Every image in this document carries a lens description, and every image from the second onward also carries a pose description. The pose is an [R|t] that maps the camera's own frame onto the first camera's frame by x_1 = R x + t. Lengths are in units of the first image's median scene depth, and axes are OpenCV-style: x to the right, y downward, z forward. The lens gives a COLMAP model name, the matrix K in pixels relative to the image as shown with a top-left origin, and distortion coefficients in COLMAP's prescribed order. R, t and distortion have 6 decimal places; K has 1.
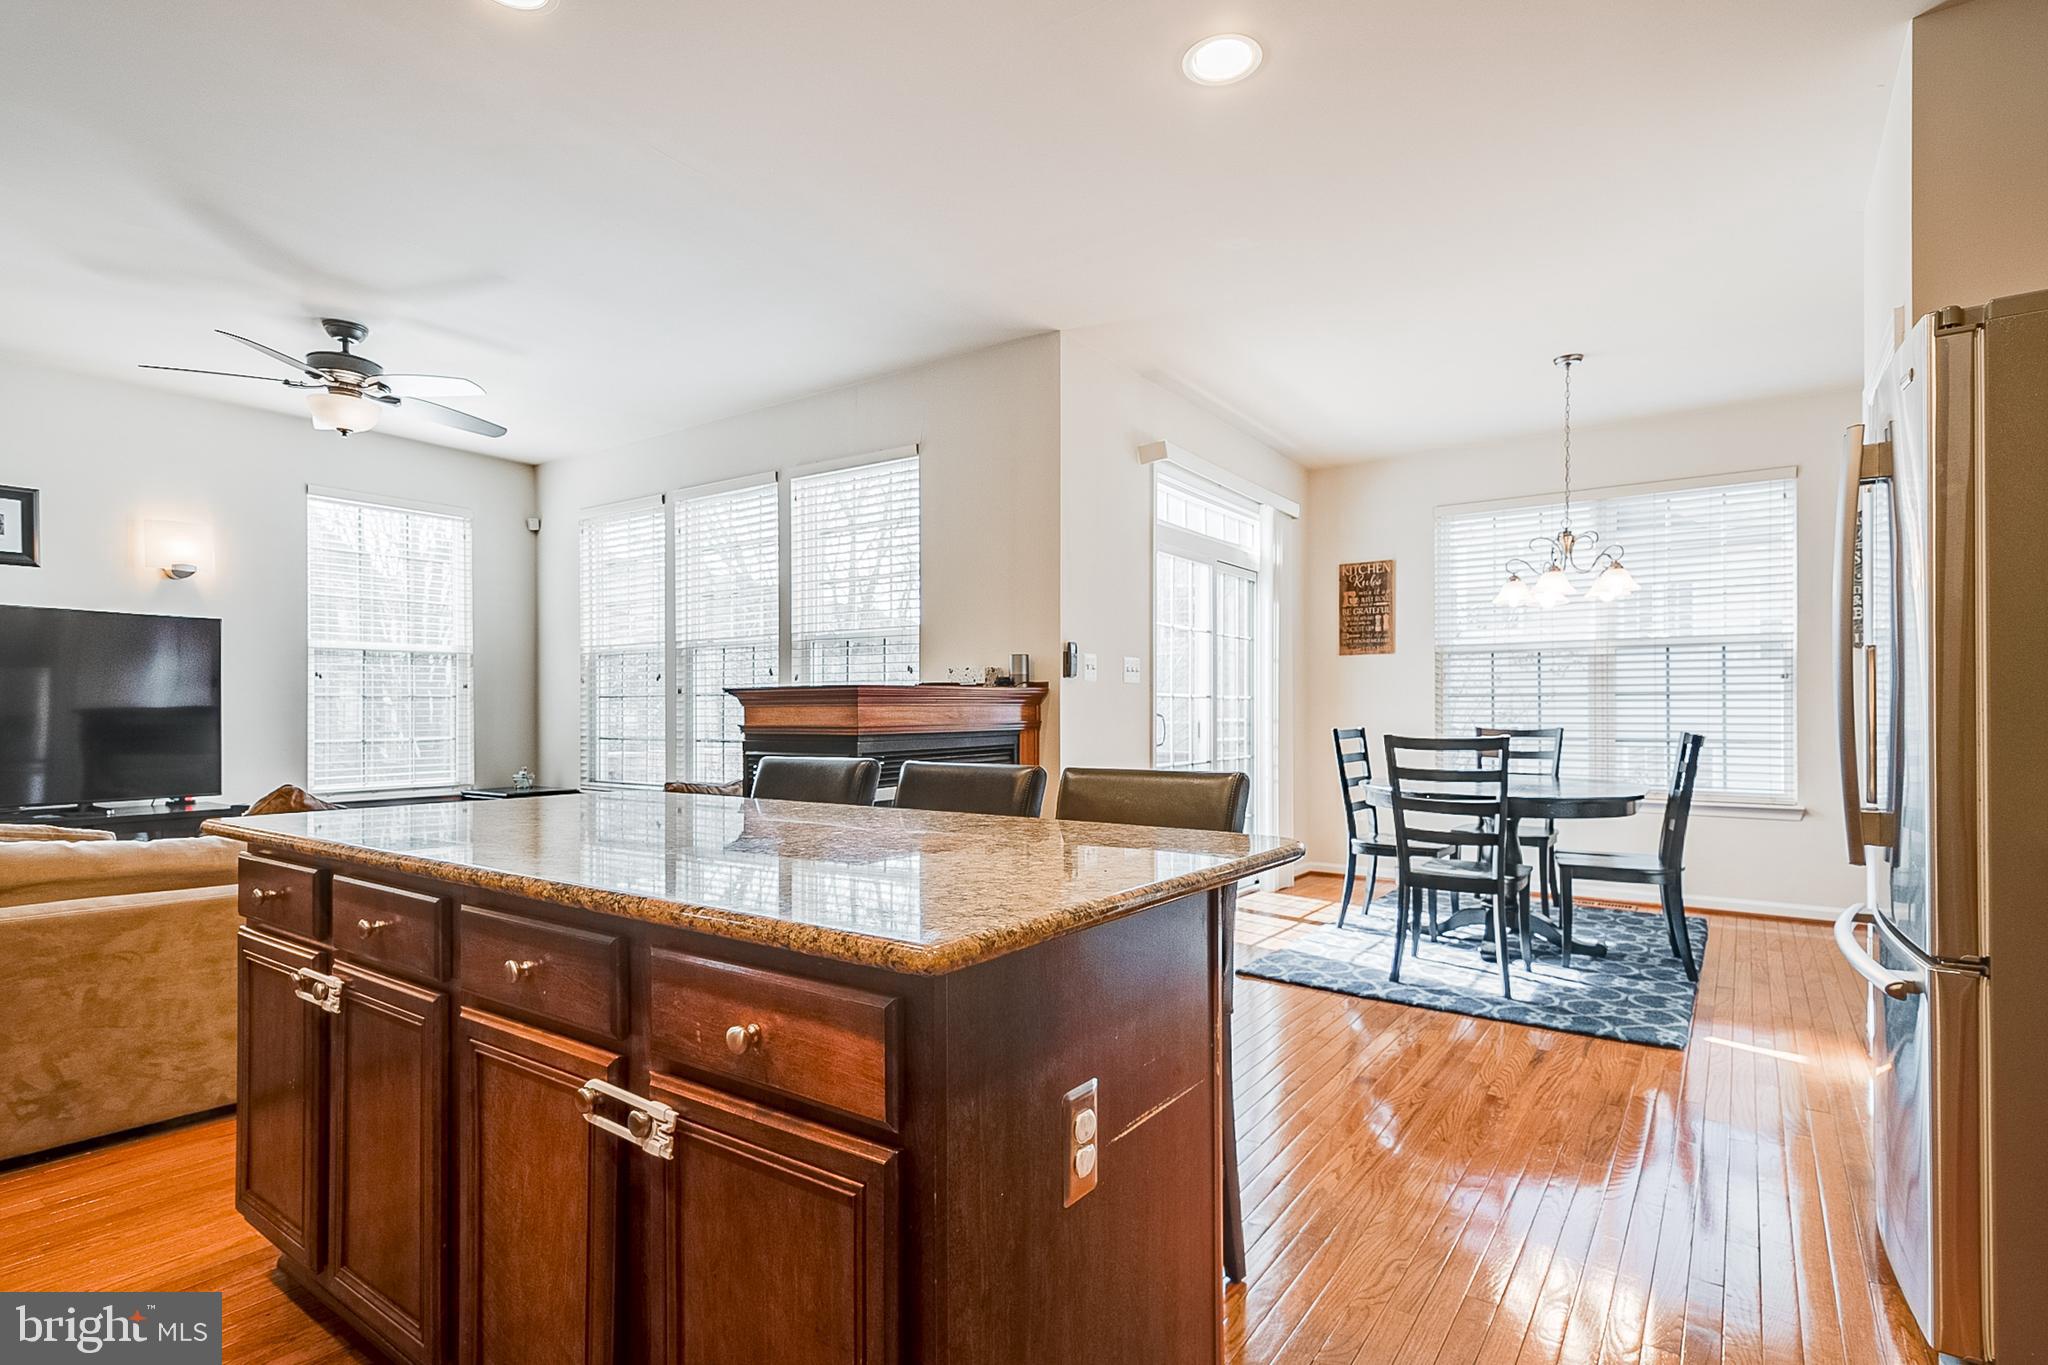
lens RADIAL K [[1001.5, 0, 1078.2], [0, 1001.5, 710.7], [0, 0, 1]] dist [0.022596, -0.006858]
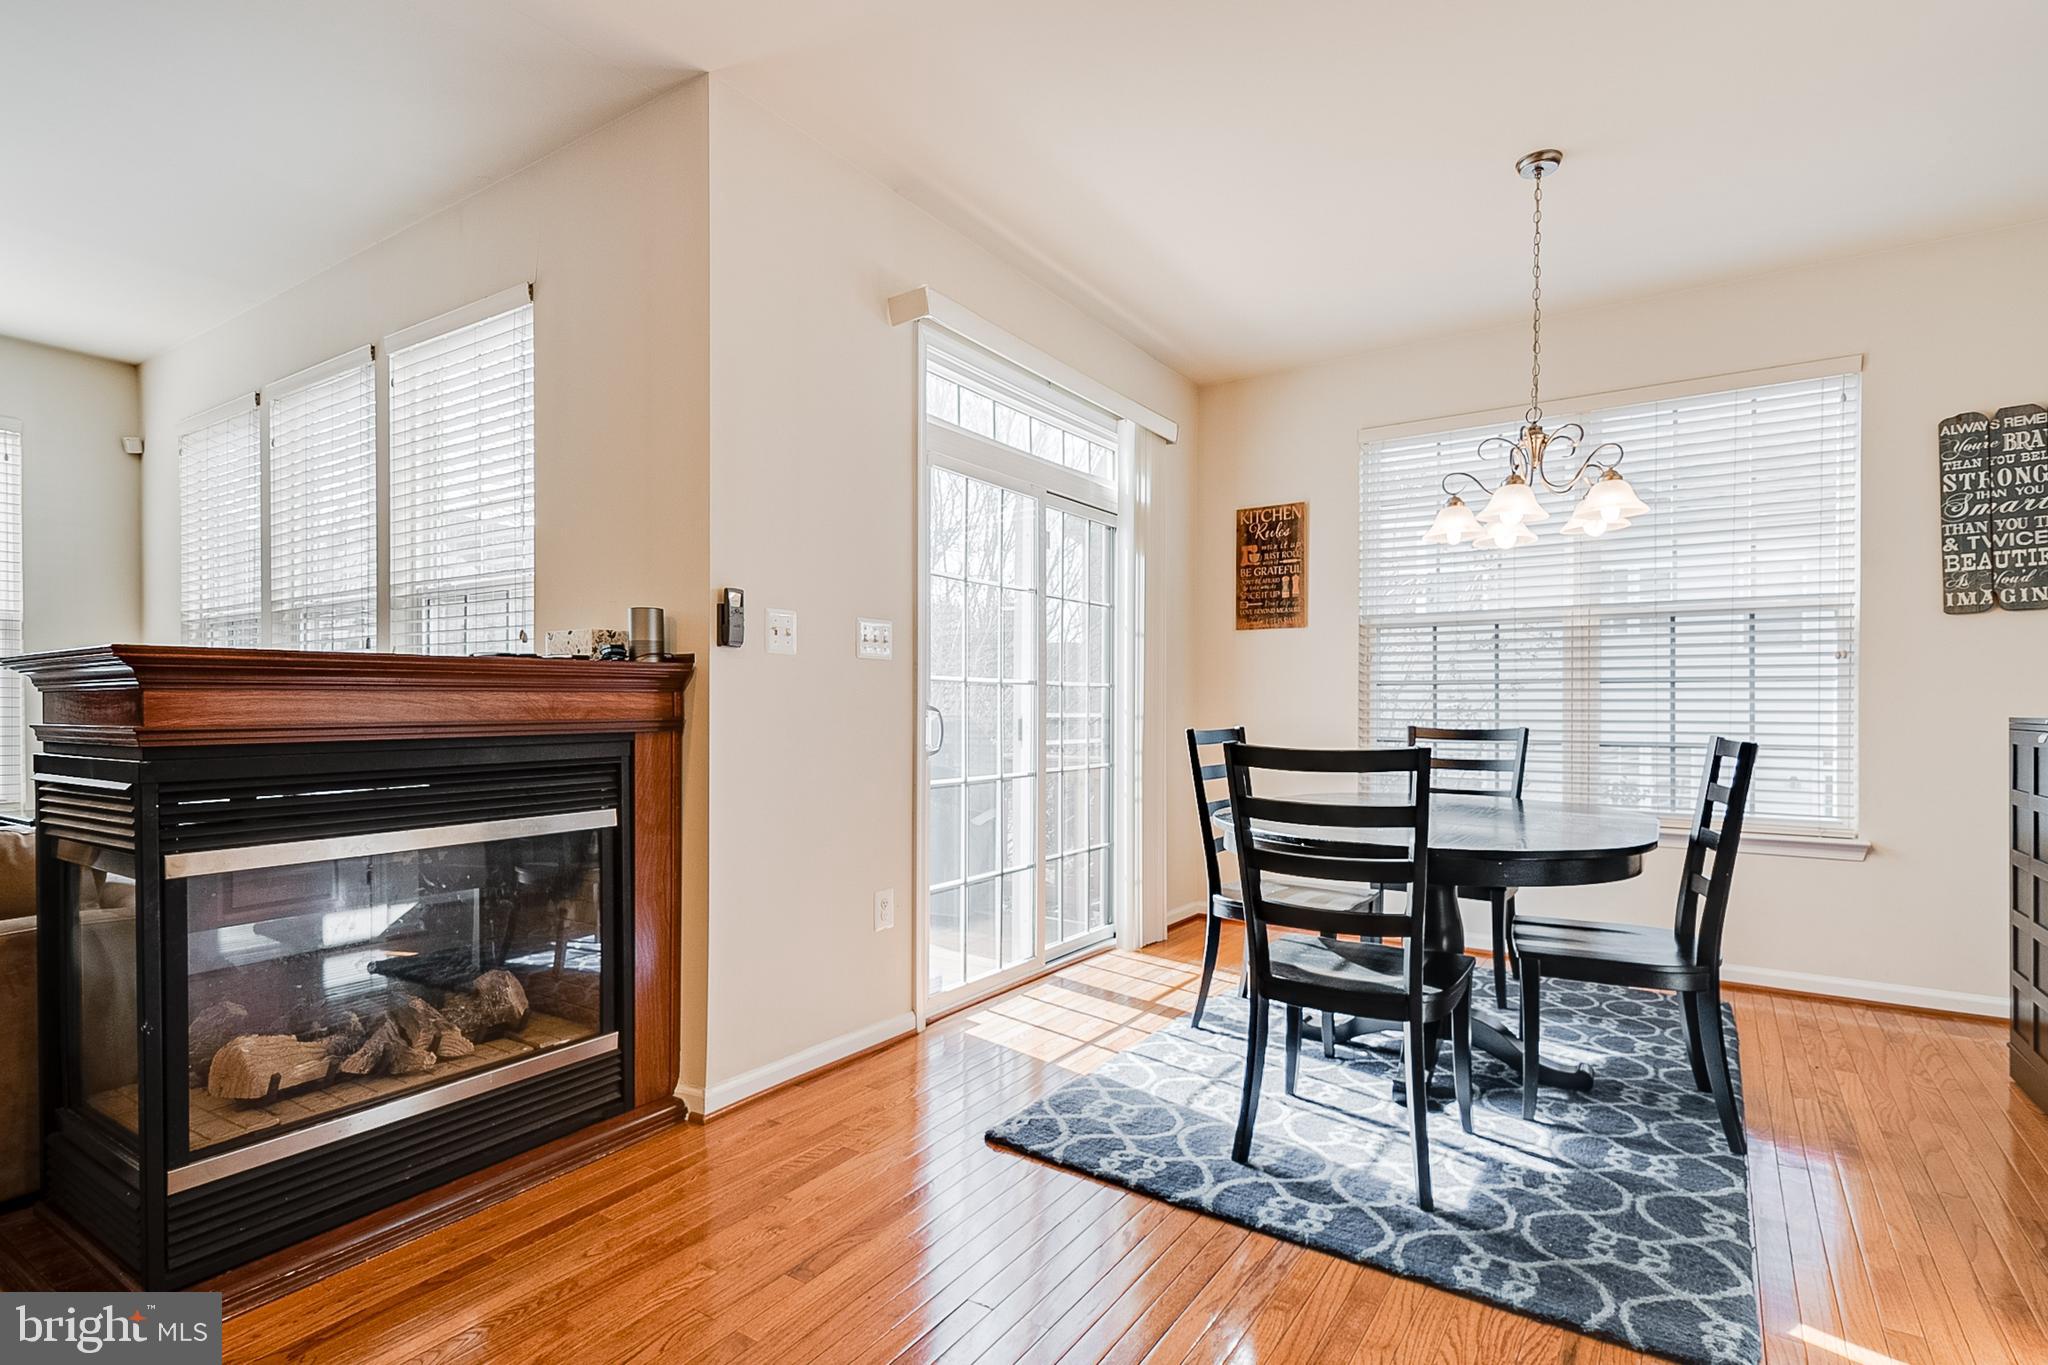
lens RADIAL K [[1001.5, 0, 1066.8], [0, 1001.5, 711.8], [0, 0, 1]] dist [0.022596, -0.006858]
pose [[0.999884, 0.002064, 0.015114, 0.171008], [-0.002176, 0.999970, 0.007384, 0.001350], [-0.015099, -0.007416, 0.999859, 0.347252]]
